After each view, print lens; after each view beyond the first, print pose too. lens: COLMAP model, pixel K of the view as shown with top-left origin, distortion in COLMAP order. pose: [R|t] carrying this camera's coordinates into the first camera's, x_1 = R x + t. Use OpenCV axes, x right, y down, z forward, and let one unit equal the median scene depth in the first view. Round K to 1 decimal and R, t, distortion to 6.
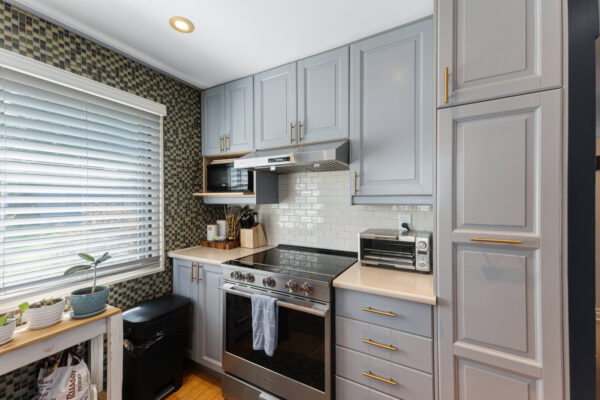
lens RADIAL K [[242.1, 0, 300.6], [0, 242.1, 199.0], [0, 0, 1]] dist [0.030385, -0.003775]
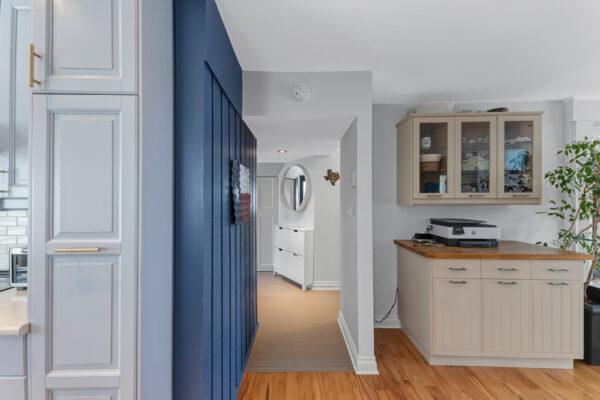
lens RADIAL K [[242.1, 0, 300.0], [0, 242.1, 201.1], [0, 0, 1]] dist [0.030385, -0.003775]
pose [[0.873227, 0.005364, 0.487285, 0.988321], [-0.005117, 0.999985, -0.001837, -0.011617], [-0.487288, -0.000890, 0.873241, -0.176330]]
